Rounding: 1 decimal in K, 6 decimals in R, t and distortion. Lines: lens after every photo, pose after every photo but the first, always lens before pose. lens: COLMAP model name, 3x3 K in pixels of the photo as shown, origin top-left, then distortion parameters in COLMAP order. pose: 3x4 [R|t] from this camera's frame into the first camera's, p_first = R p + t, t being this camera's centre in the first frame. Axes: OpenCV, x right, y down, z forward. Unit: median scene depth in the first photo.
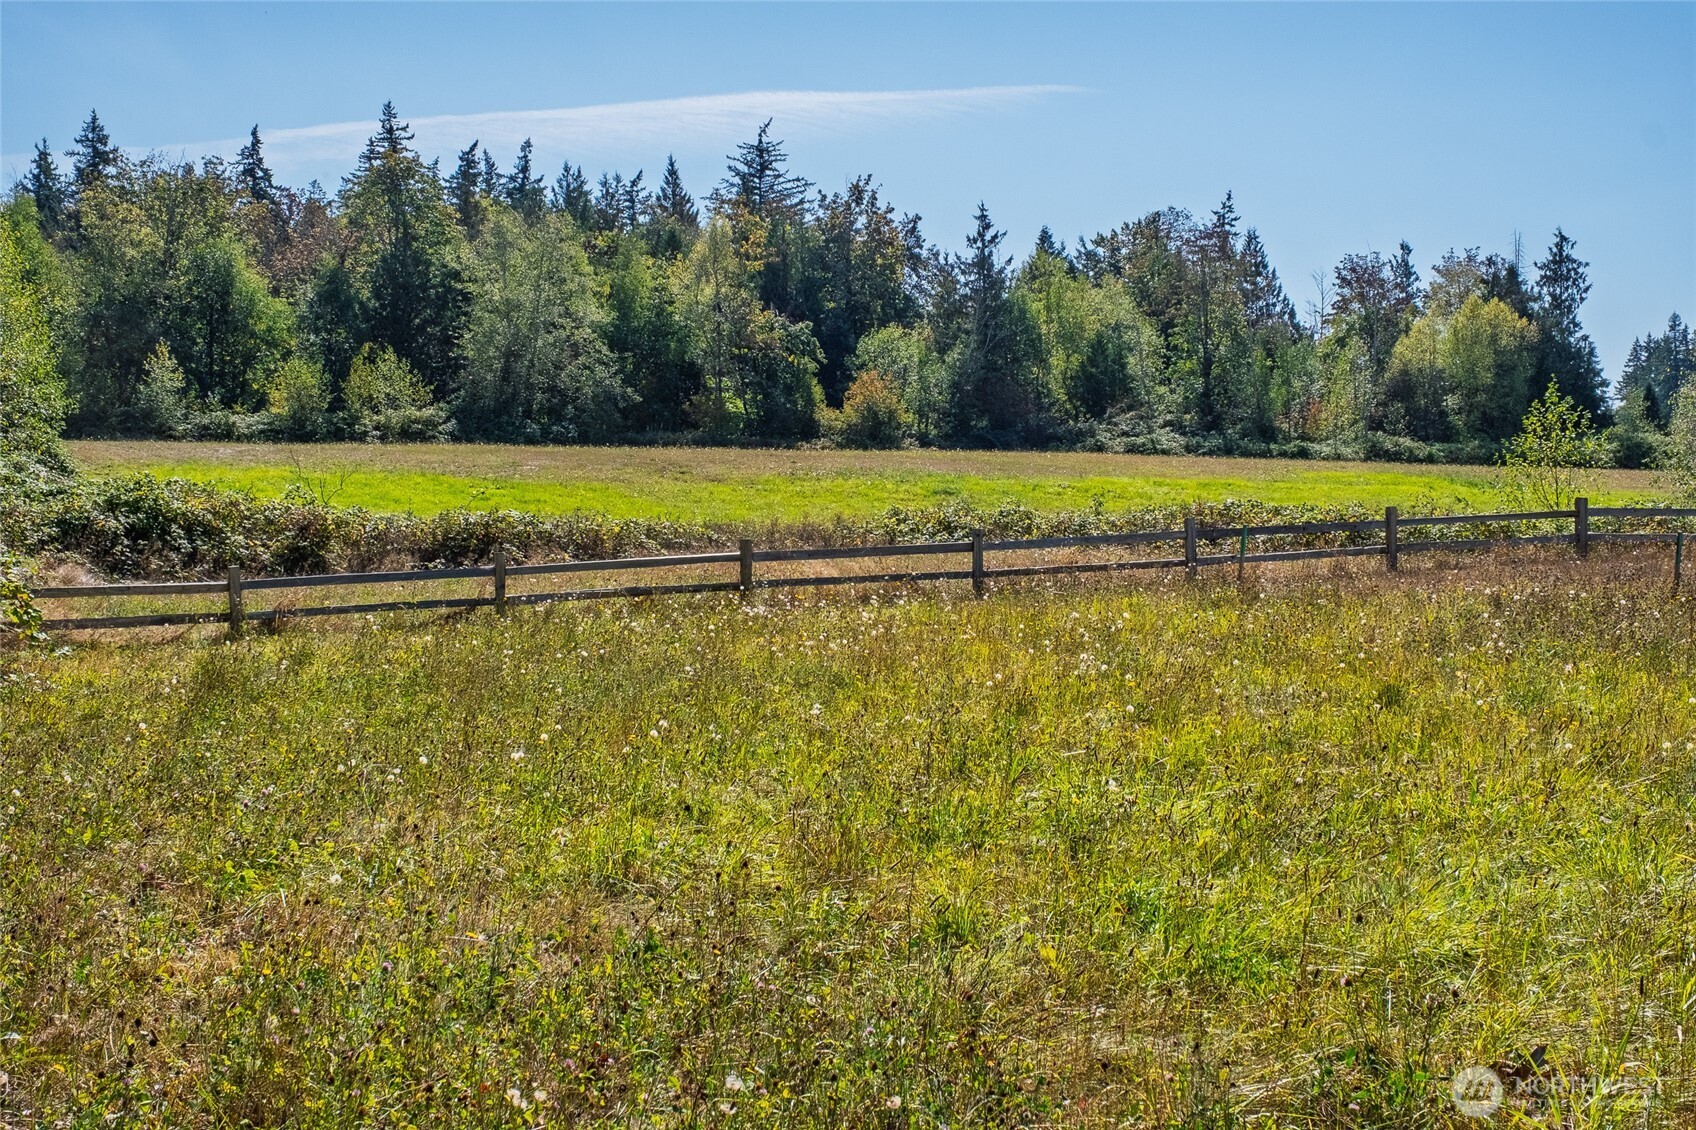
lens RADIAL K [[2377.9, 0, 844.4], [0, 2377.9, 566.5], [0, 0, 1]] dist [0.002671, 0.000000]
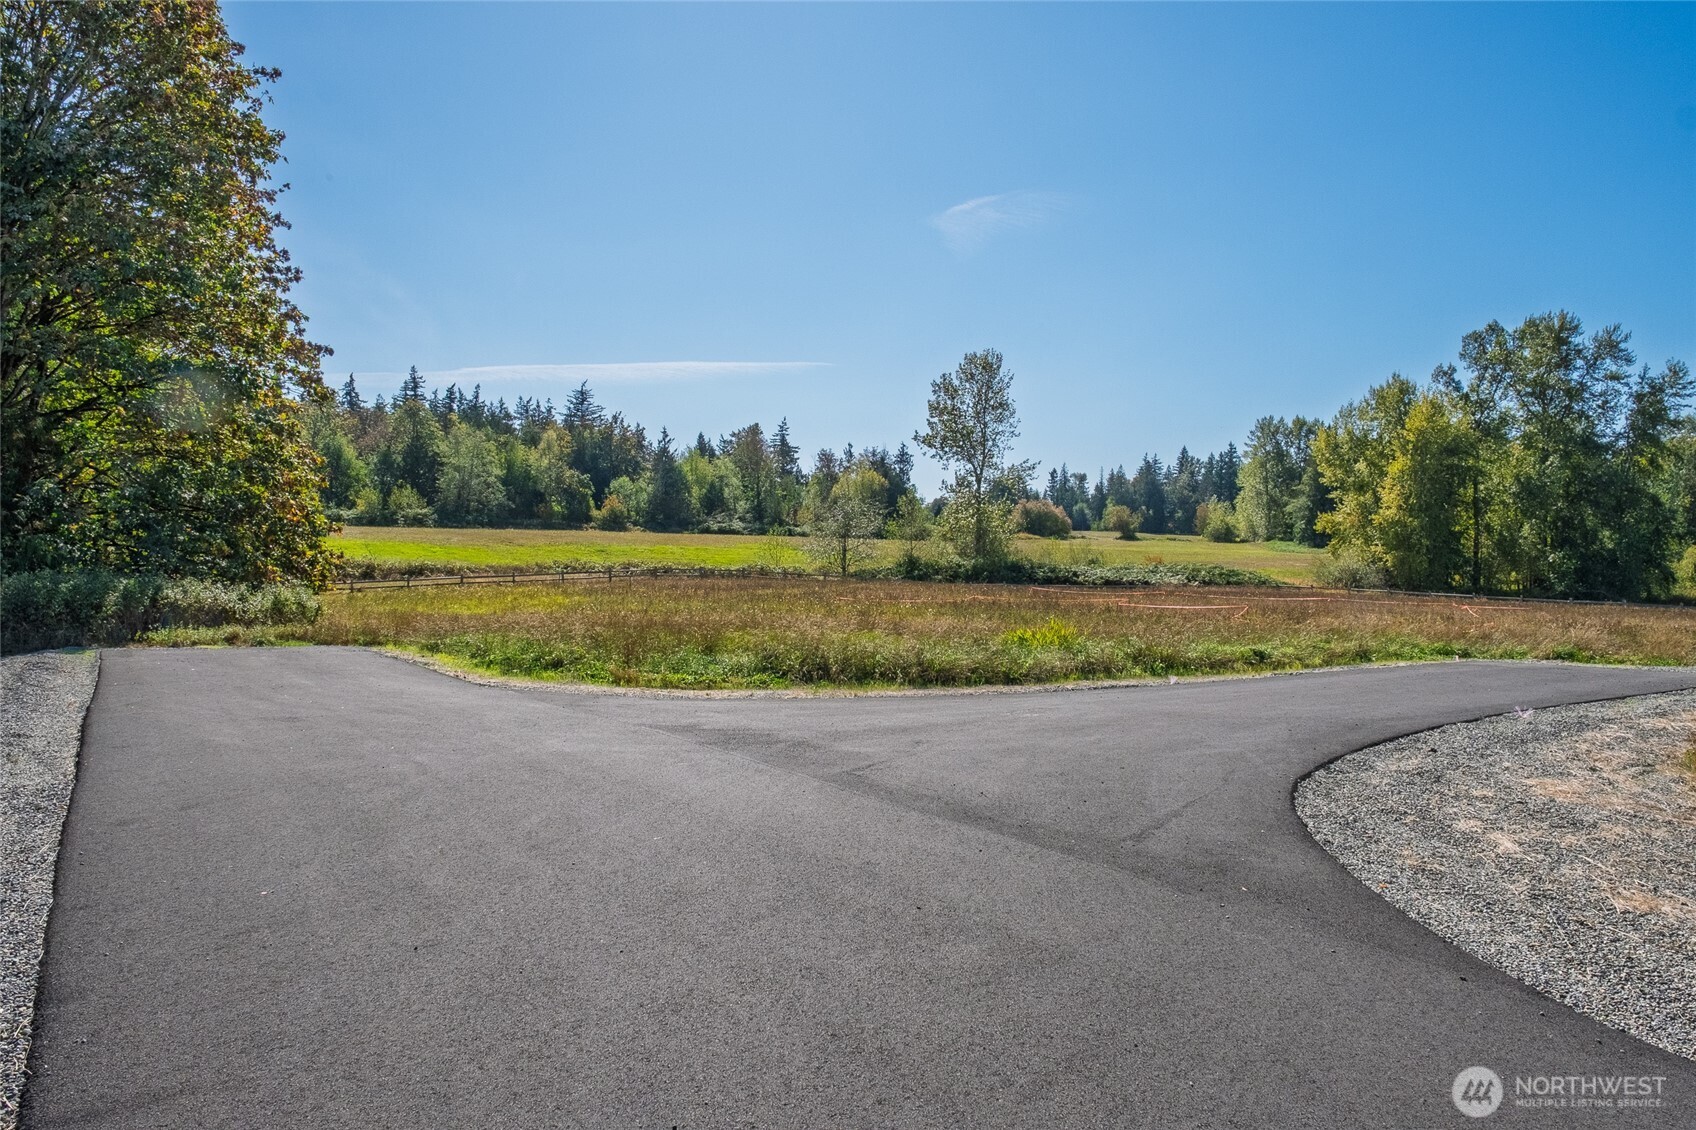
lens RADIAL K [[1166.6, 0, 844.4], [0, 1166.6, 560.5], [0, 0, 1]] dist [-0.006834, 0.003411]
pose [[0.987032, 0.011501, 0.160109, 0.050385], [-0.009780, 0.999886, -0.011532, -0.002802], [-0.160223, 0.009816, 0.987032, -0.214036]]
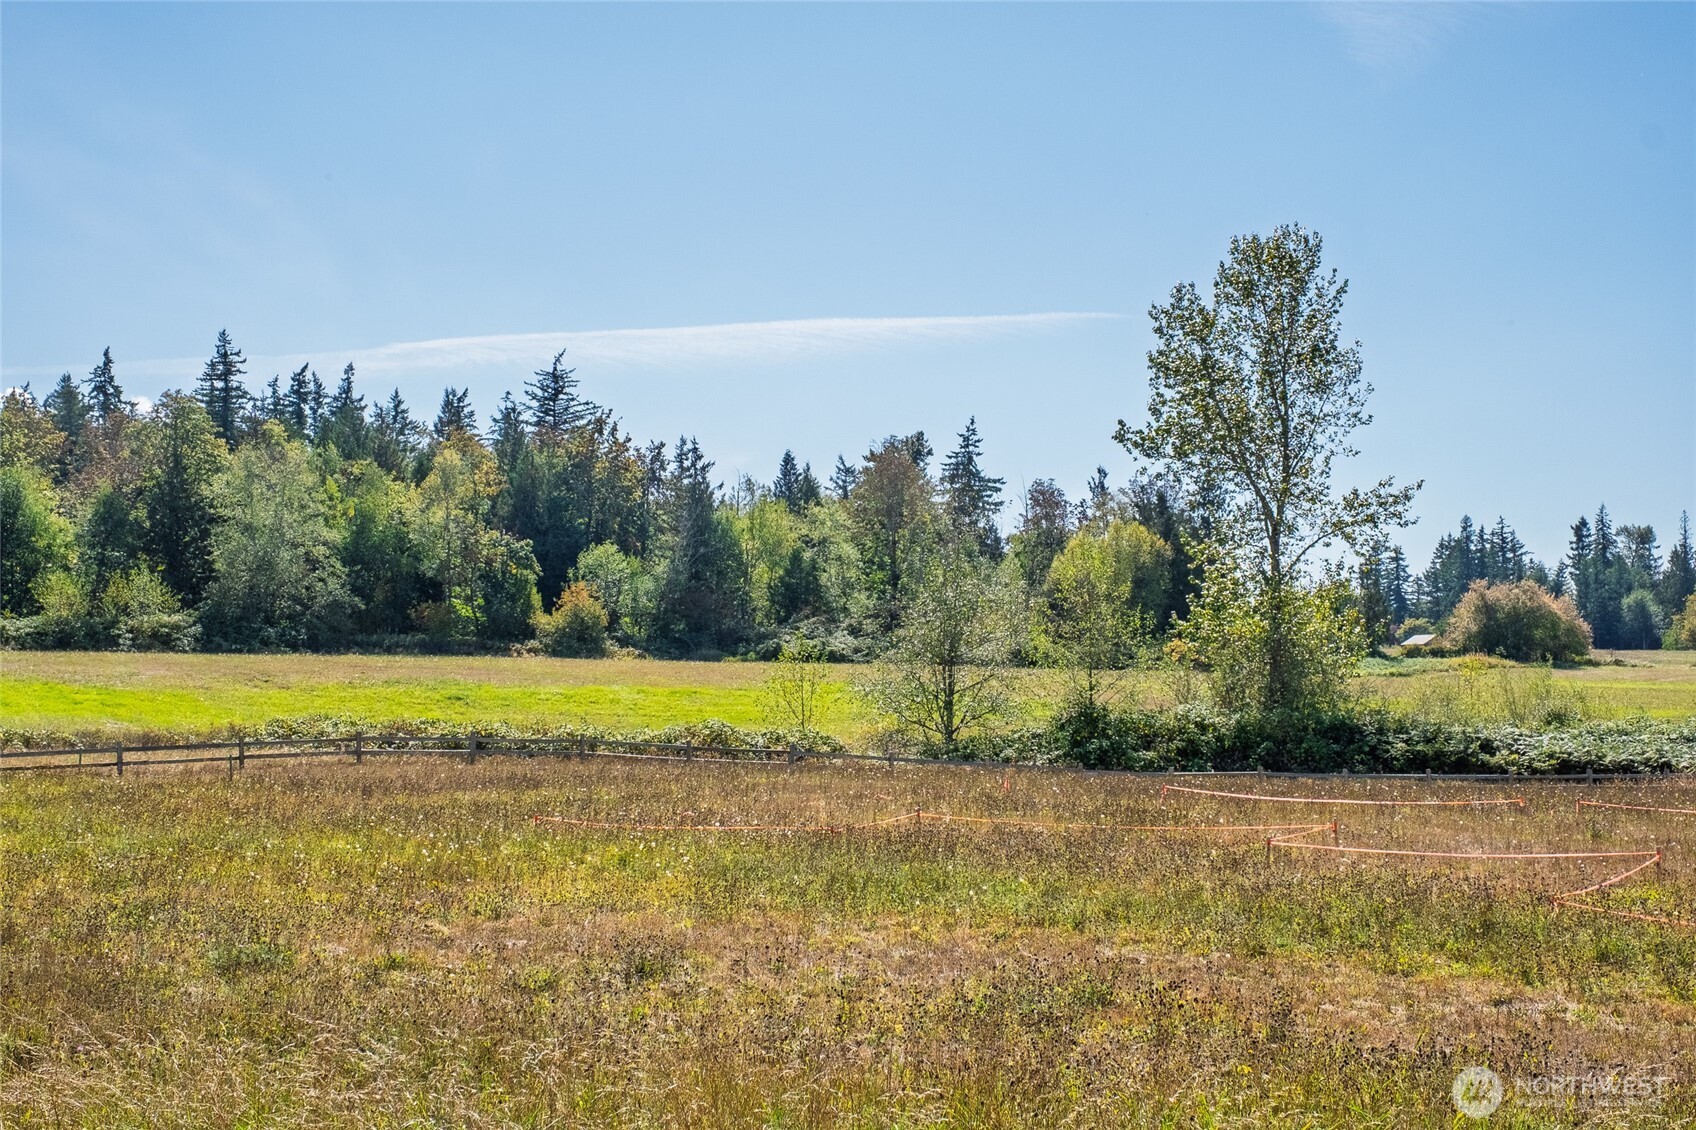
lens RADIAL K [[2353.6, 0, 840.8], [0, 2353.6, 579.7], [0, 0, 1]] dist [0.062296, 0.000000]
pose [[0.999780, 0.007853, 0.019427, 0.109044], [-0.006489, 0.997574, -0.069305, -0.003444], [-0.019924, 0.069164, 0.997406, -0.152545]]
